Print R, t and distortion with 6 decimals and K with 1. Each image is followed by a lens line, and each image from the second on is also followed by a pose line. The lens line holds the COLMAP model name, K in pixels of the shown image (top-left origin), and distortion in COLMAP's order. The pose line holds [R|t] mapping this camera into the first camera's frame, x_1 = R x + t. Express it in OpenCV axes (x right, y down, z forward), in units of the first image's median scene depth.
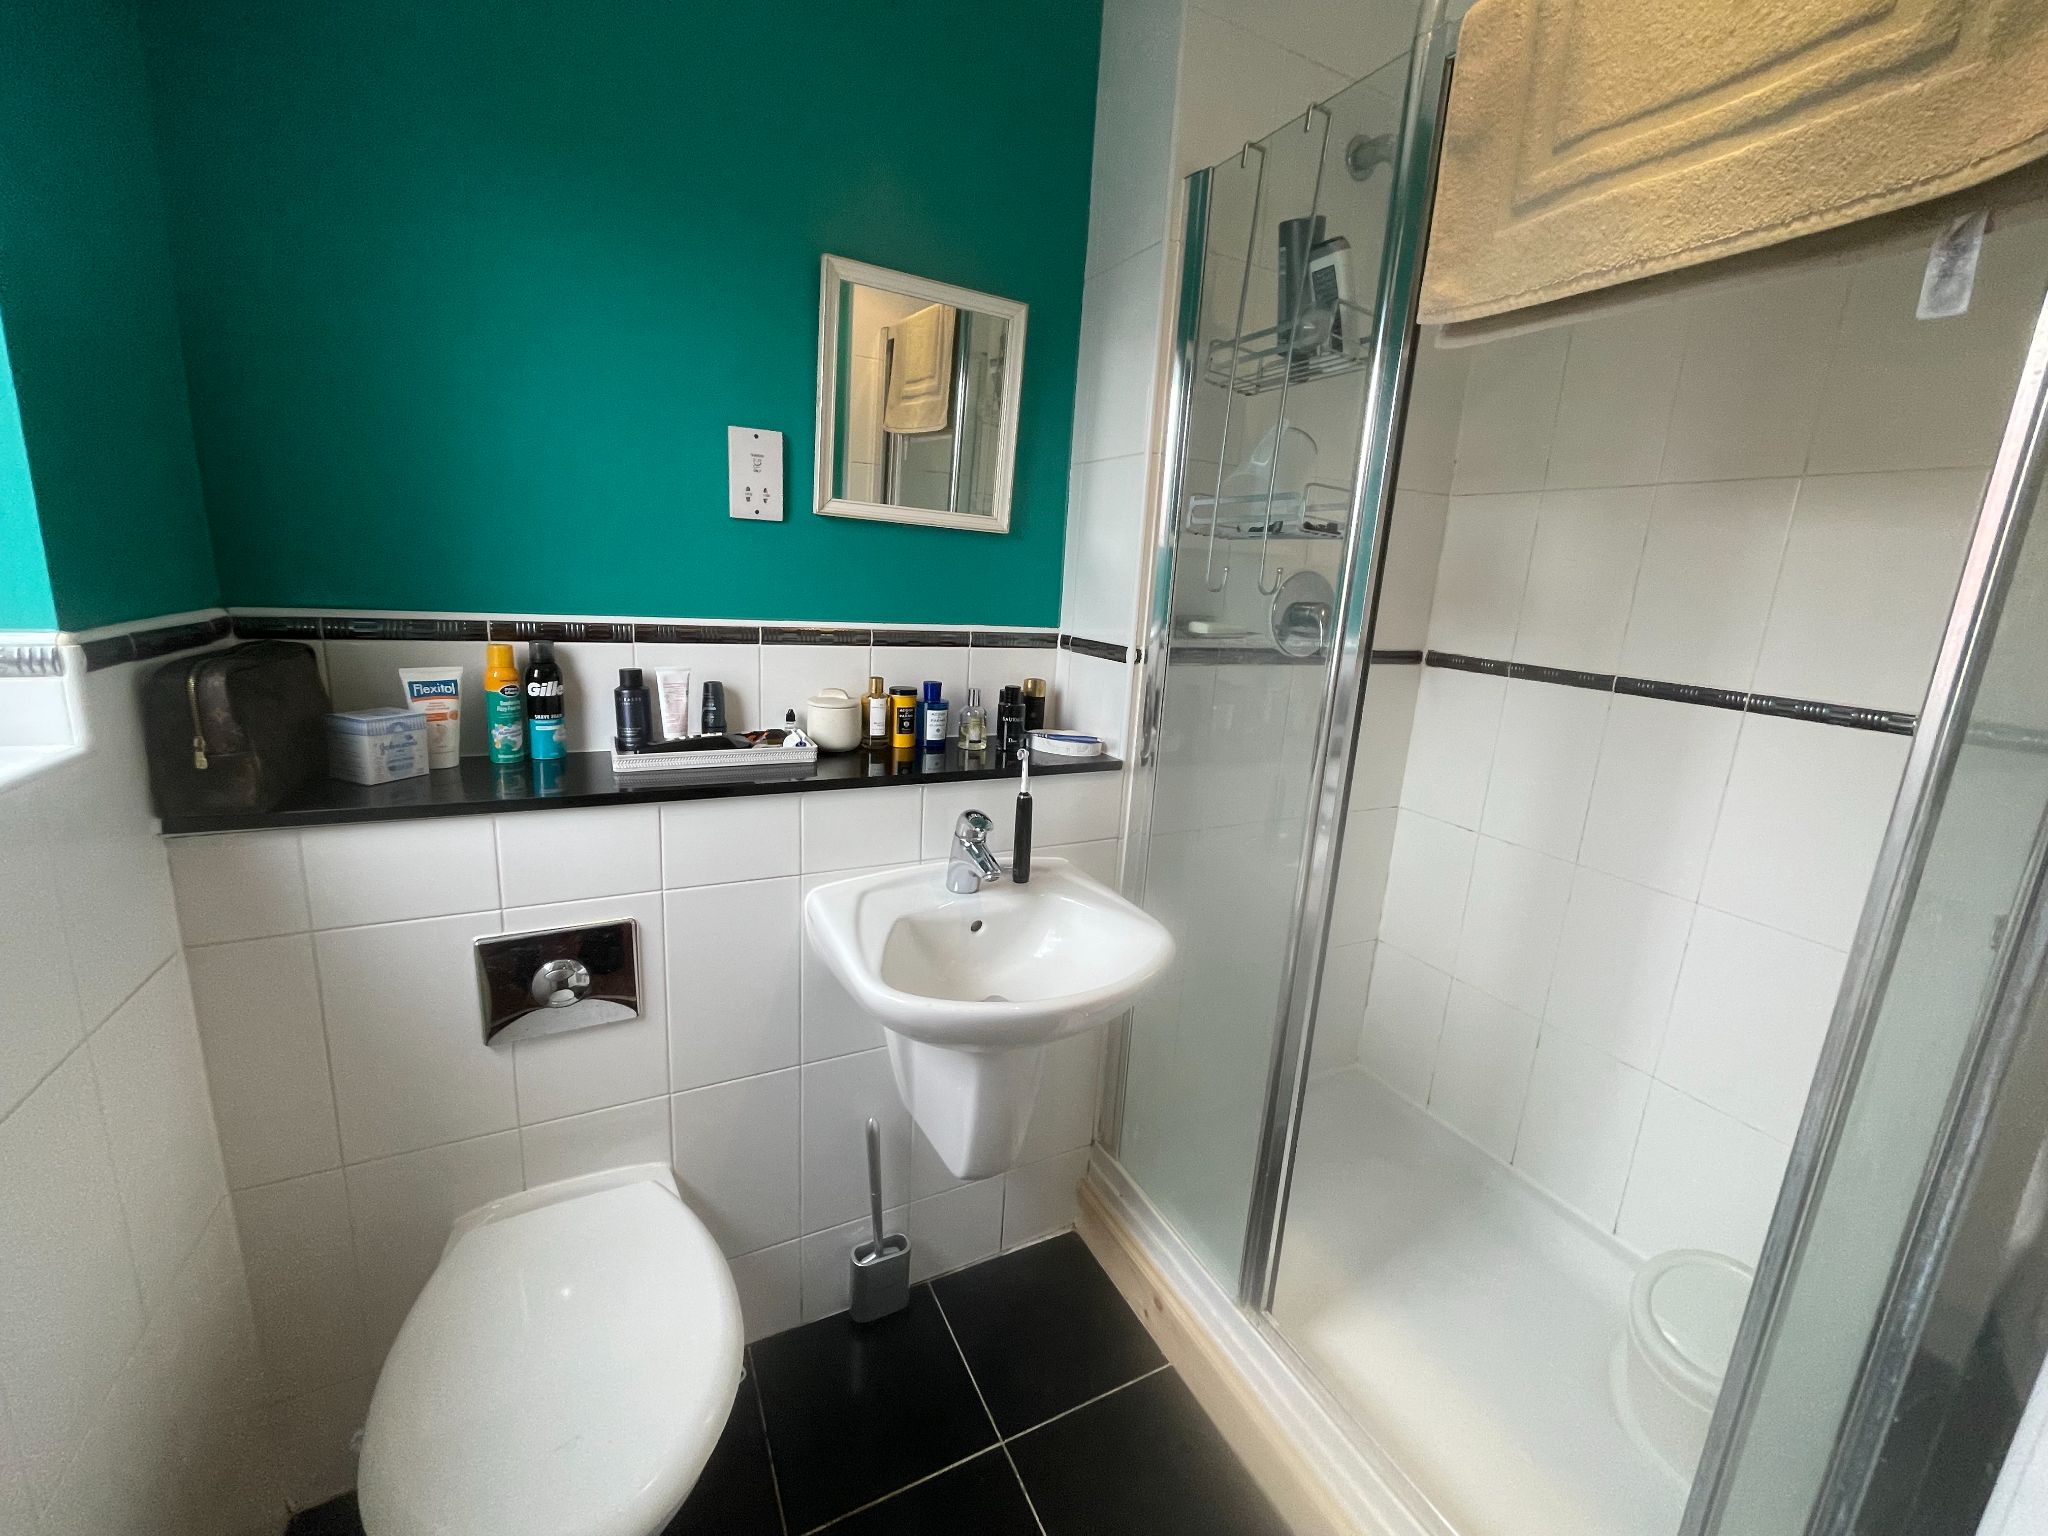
lens RADIAL K [[830.7, 0, 1023.7], [0, 830.7, 758.3], [0, 0, 1]] dist [-0.011144, -0.000433]
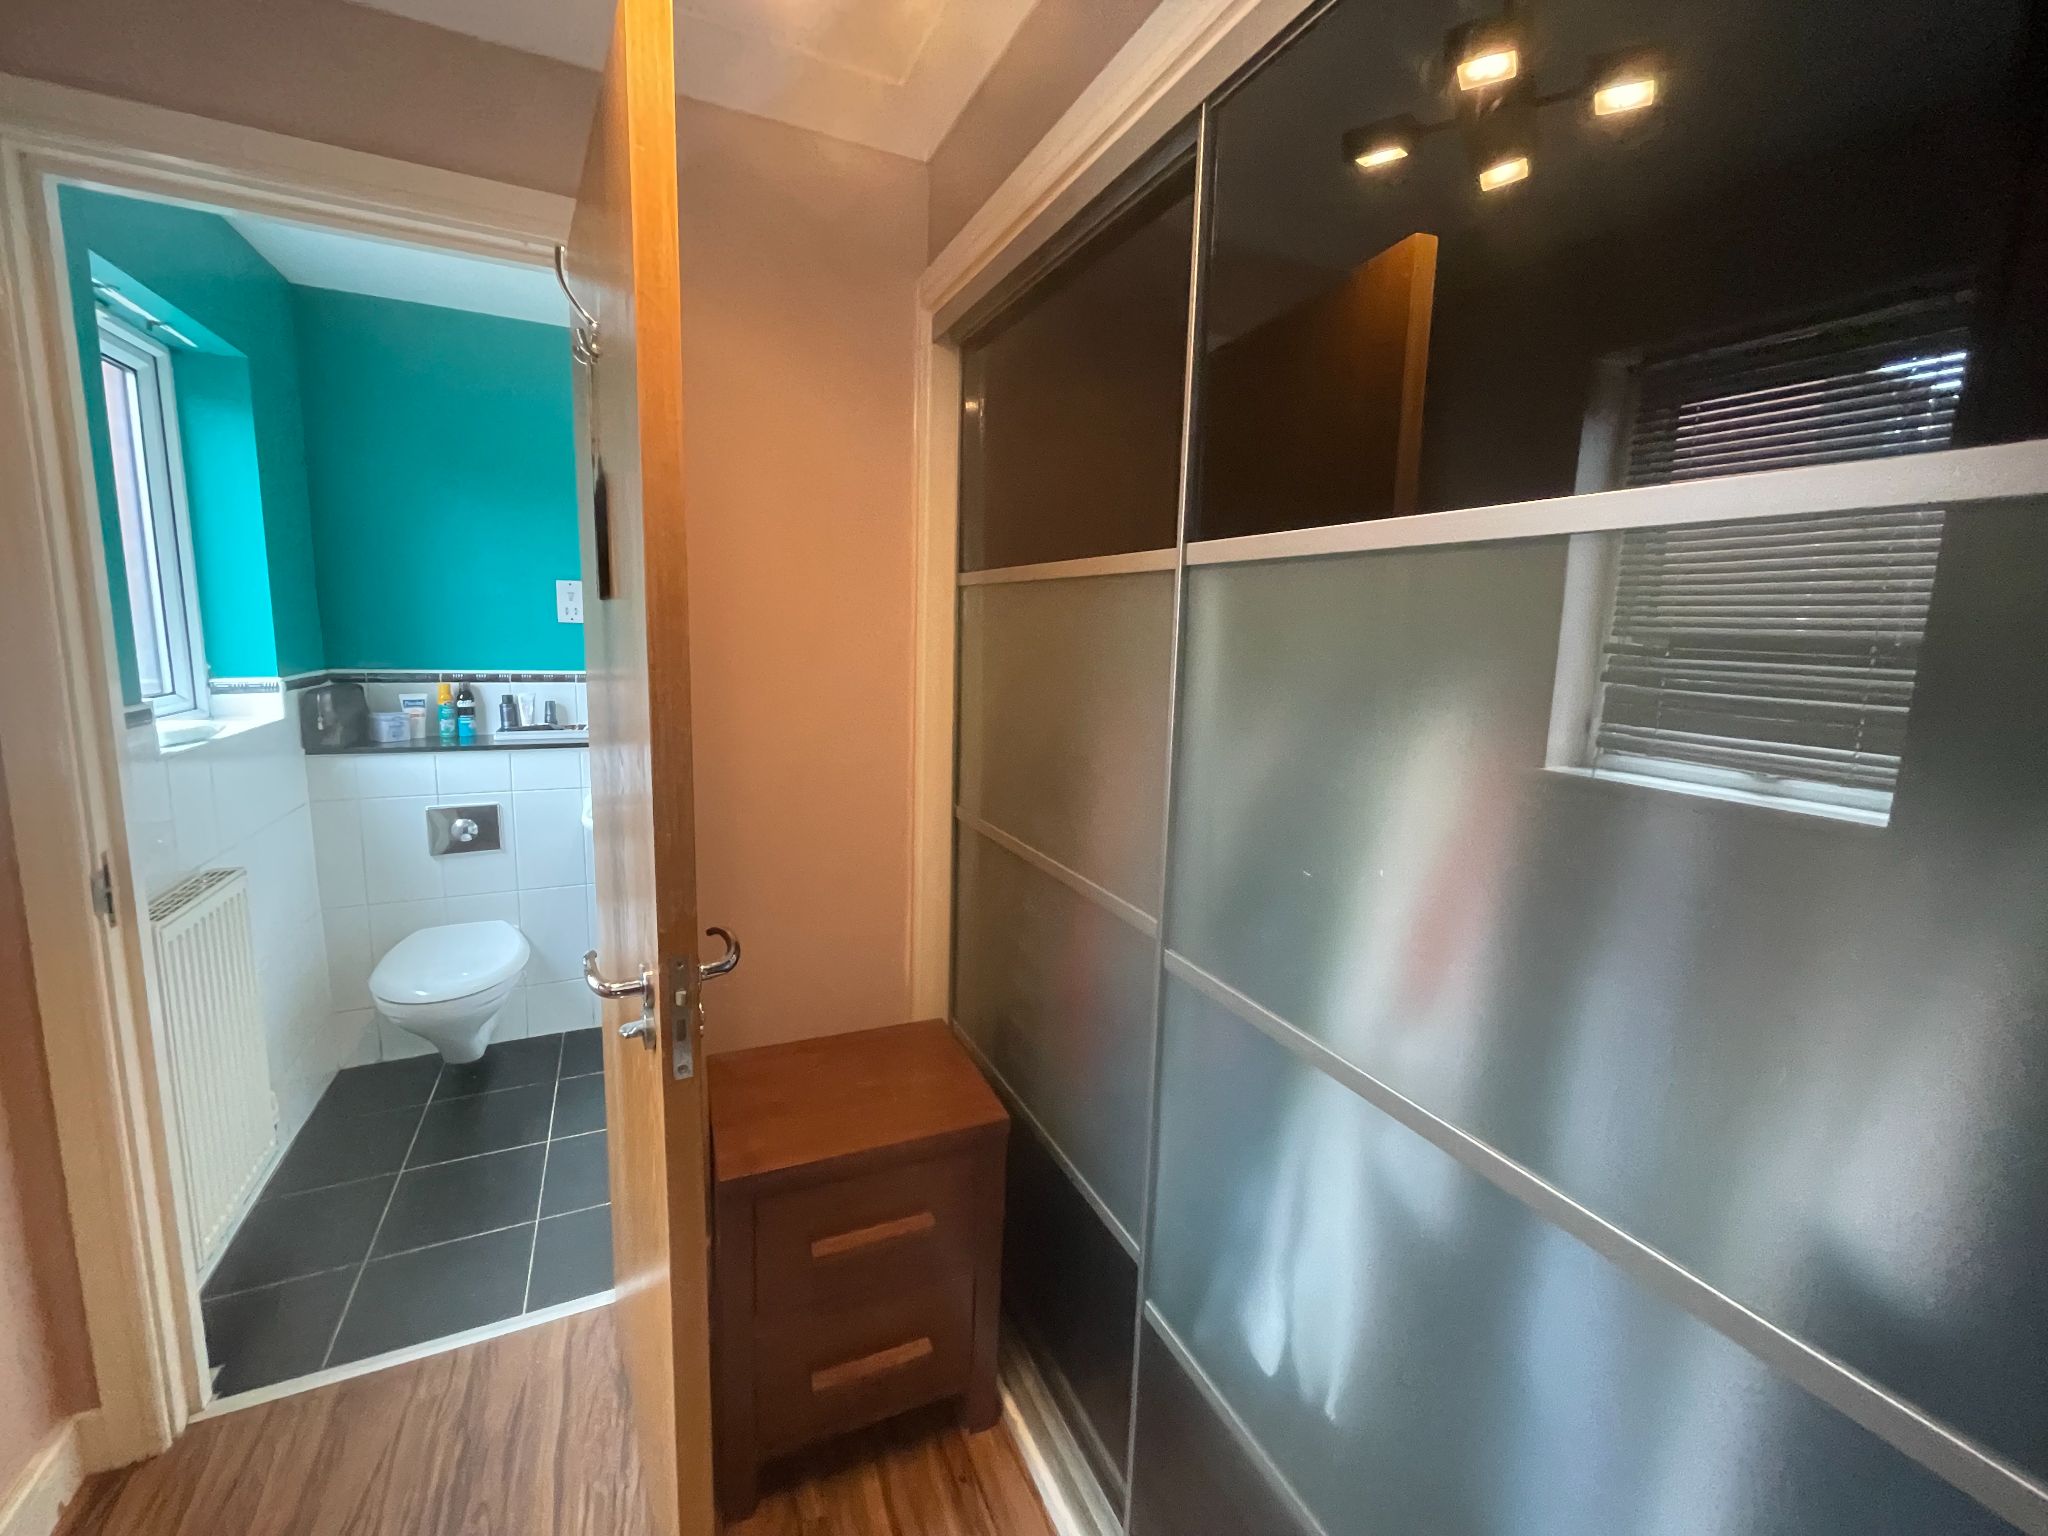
lens RADIAL K [[830.7, 0, 1025.4], [0, 830.7, 764.1], [0, 0, 1]] dist [-0.011144, -0.000433]
pose [[0.999340, -0.020368, -0.030089, 0.987125], [0.018612, 0.998171, -0.057516, 0.234649], [0.031205, 0.056918, 0.997891, -1.152658]]
